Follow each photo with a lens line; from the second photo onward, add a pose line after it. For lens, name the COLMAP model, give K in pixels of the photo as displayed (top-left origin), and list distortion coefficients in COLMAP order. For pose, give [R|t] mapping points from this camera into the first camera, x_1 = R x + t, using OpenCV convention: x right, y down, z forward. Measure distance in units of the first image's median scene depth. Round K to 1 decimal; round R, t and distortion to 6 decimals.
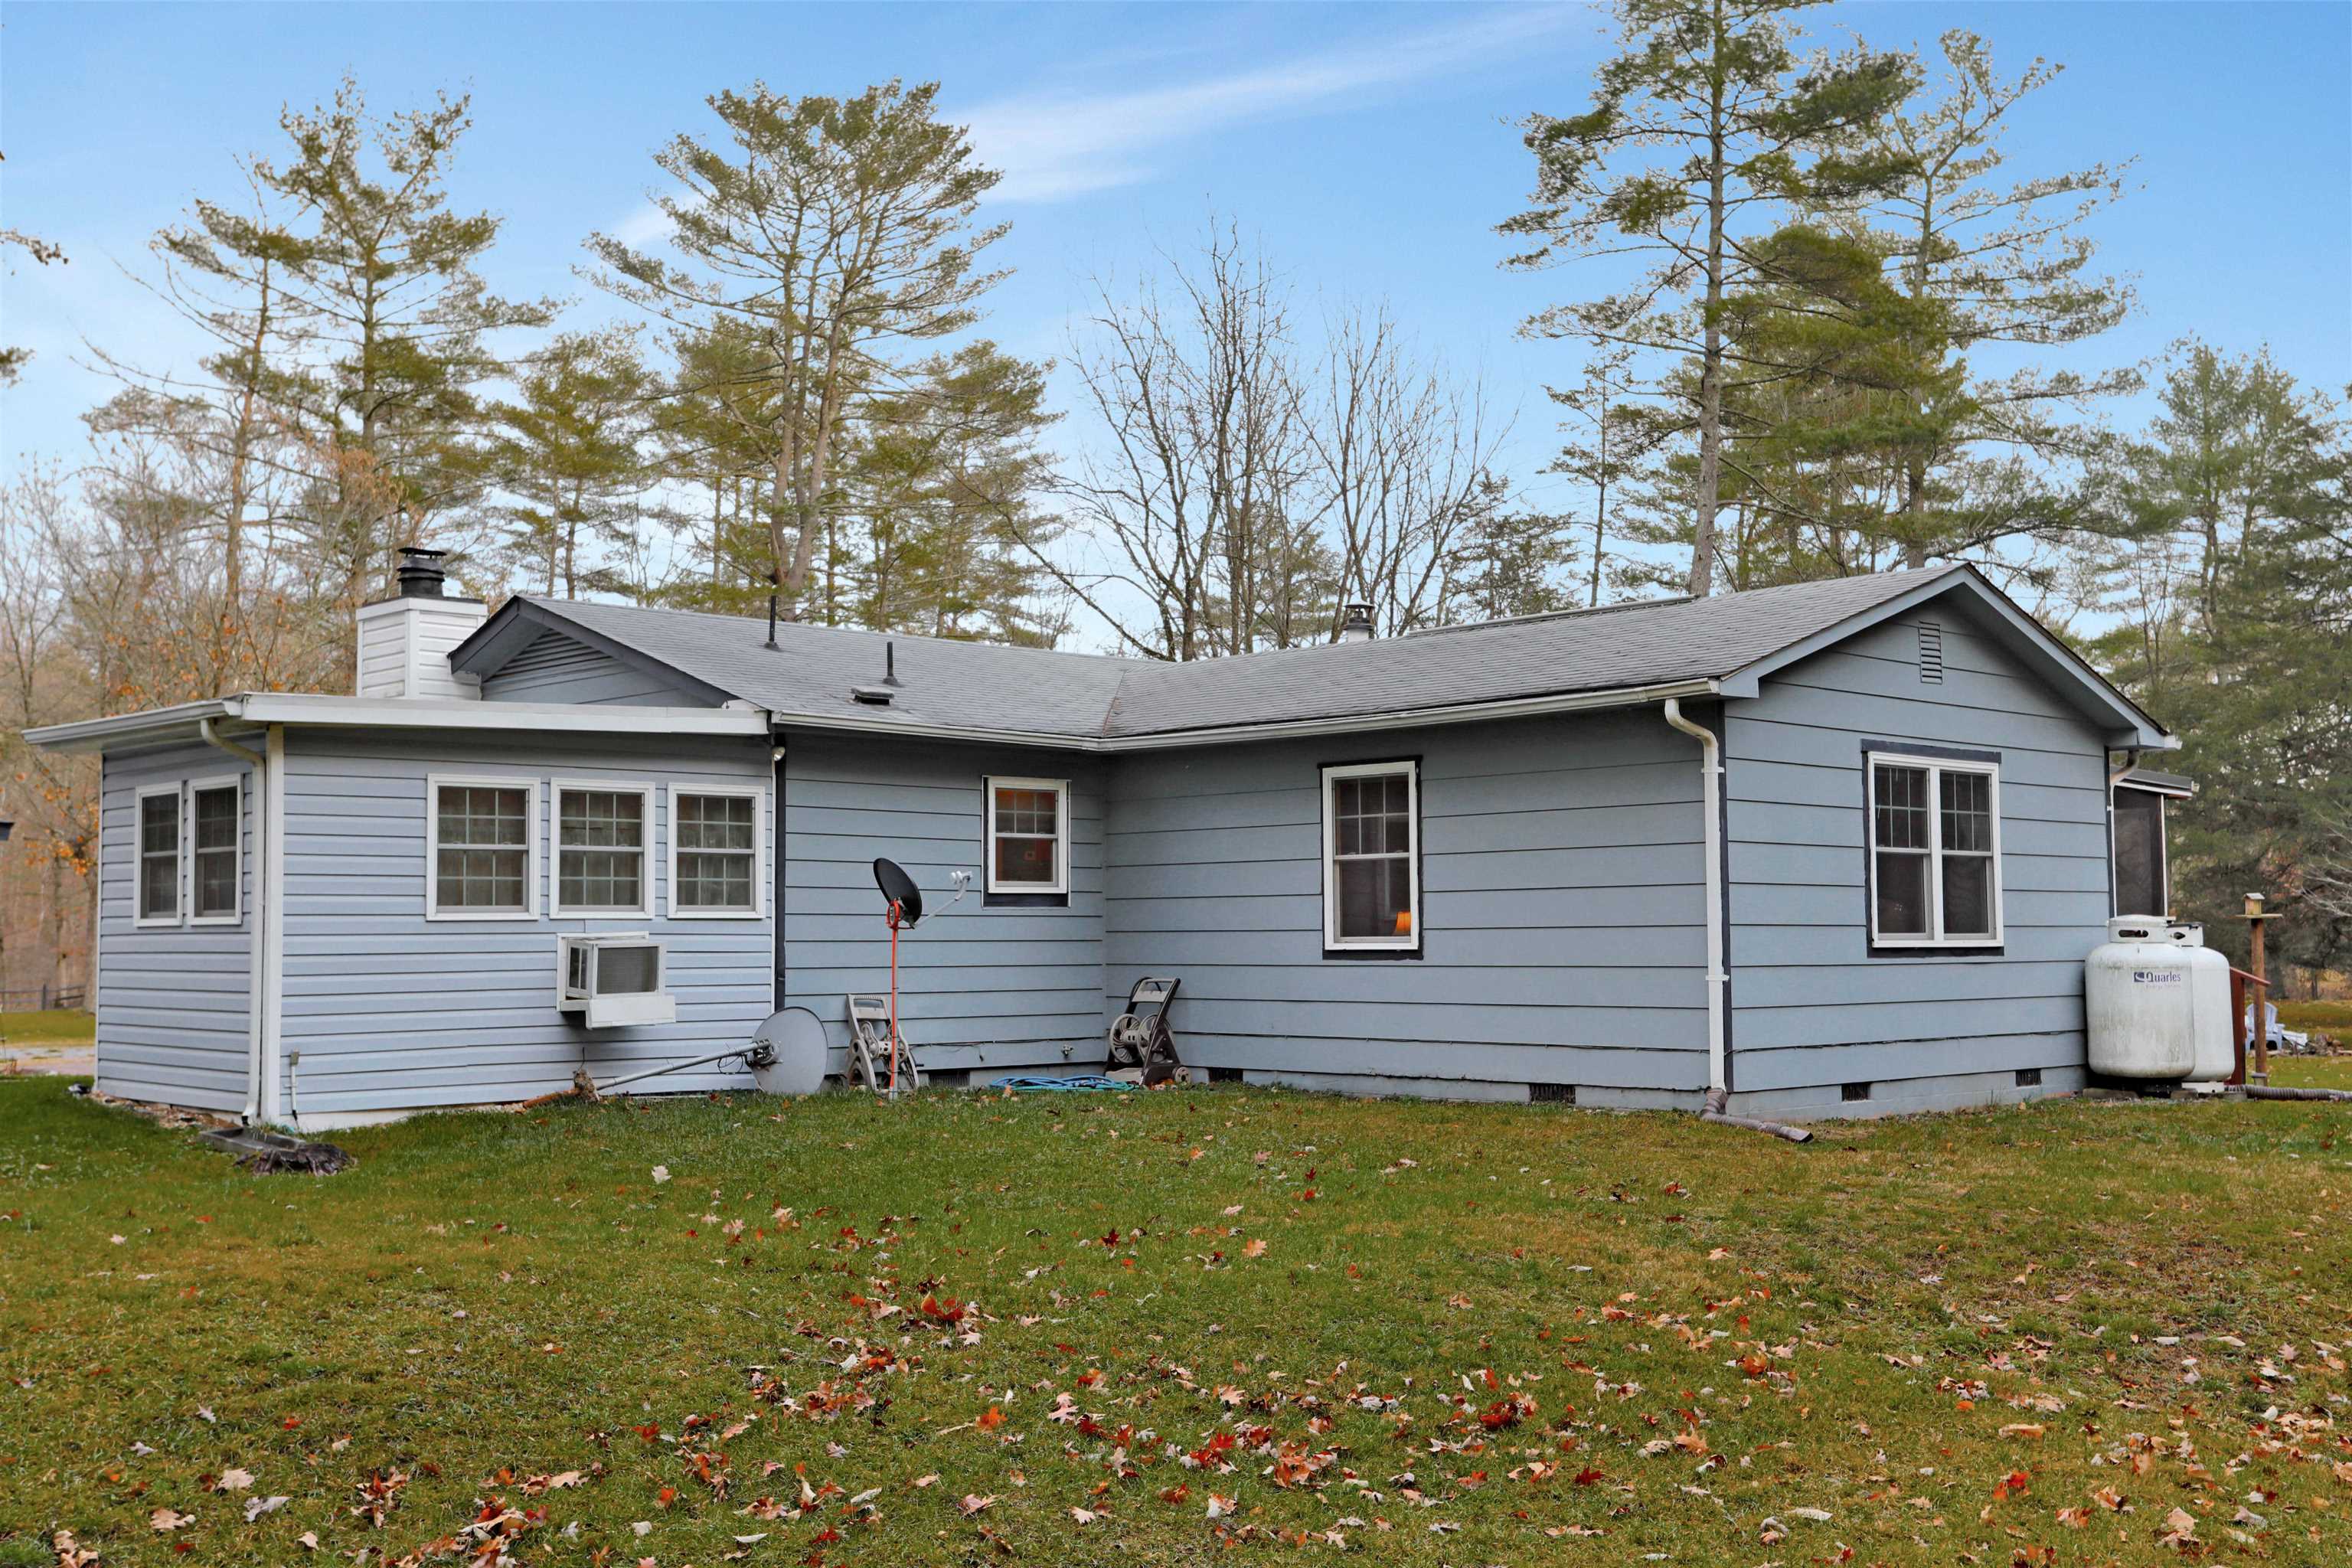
lens RADIAL K [[2441.2, 0, 1176.0], [0, 2441.2, 784.0], [0, 0, 1]] dist [0.059508, -0.004198]
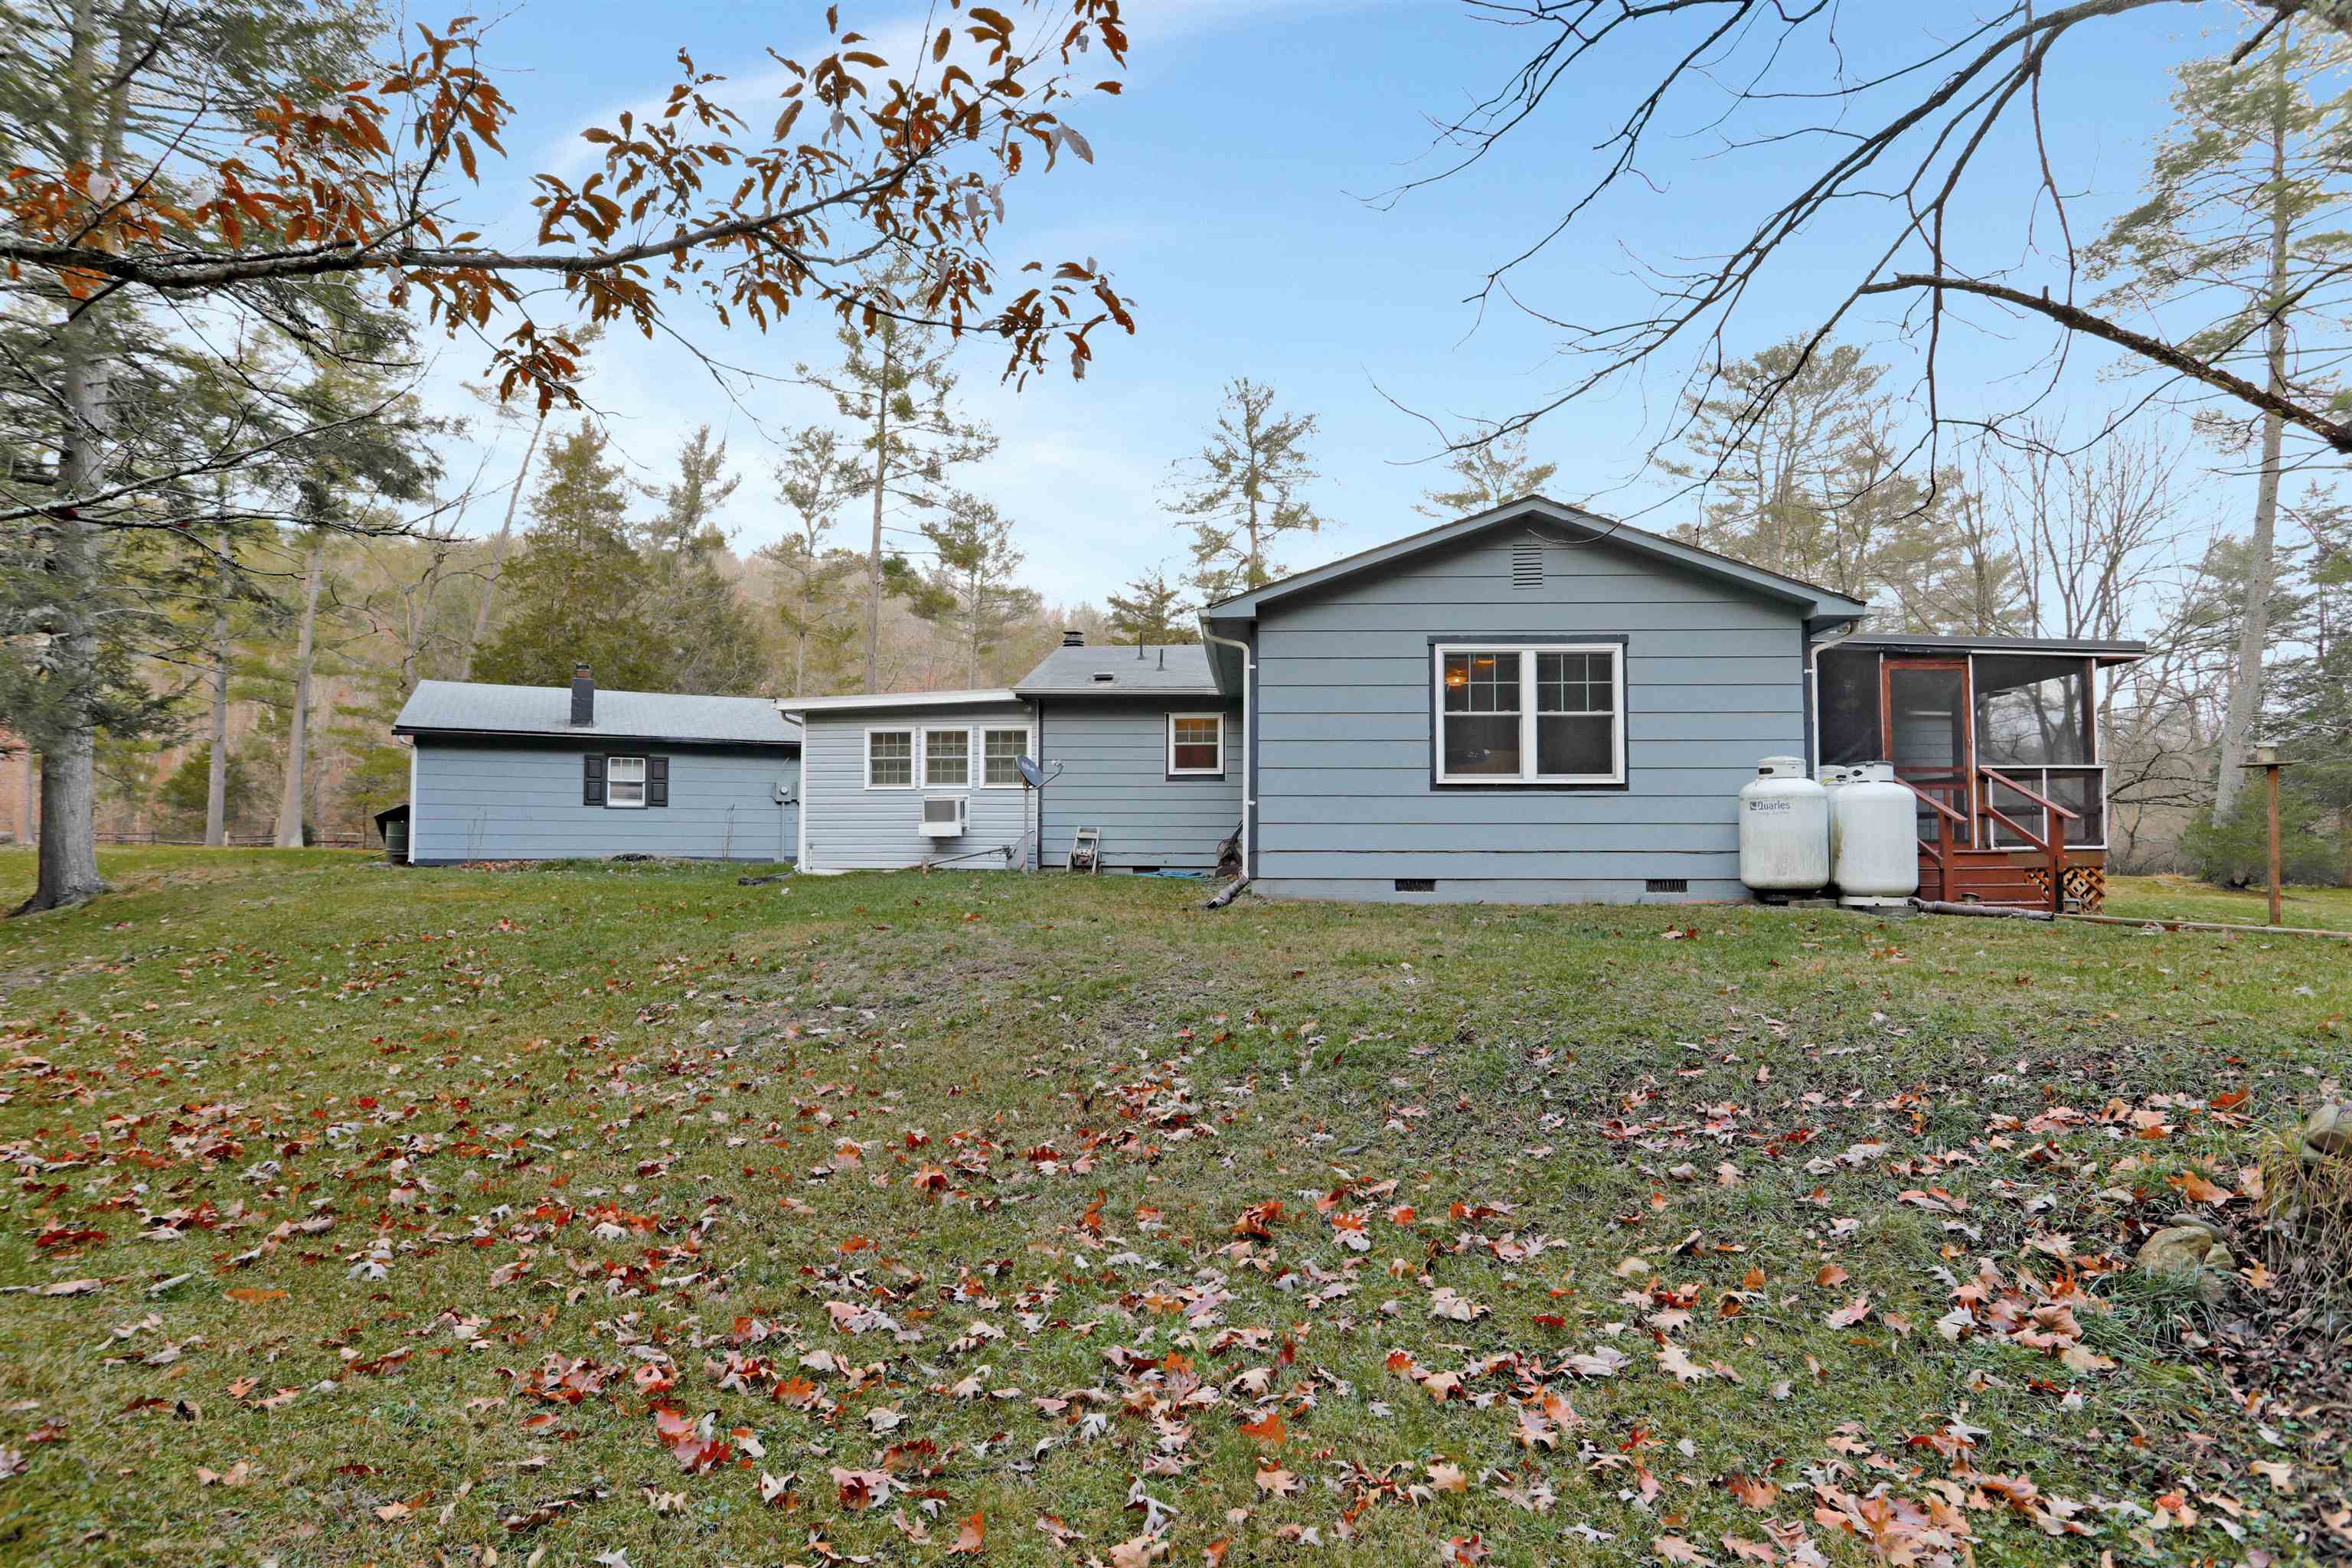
lens RADIAL K [[1171.2, 0, 1172.0], [0, 1171.2, 835.5], [0, 0, 1]] dist [-0.062200, 0.021428]
pose [[0.669882, 0.001067, -0.742467, 0.652243], [0.042244, 0.998324, 0.039549, 0.060833], [0.741265, -0.057858, 0.668714, 0.423412]]
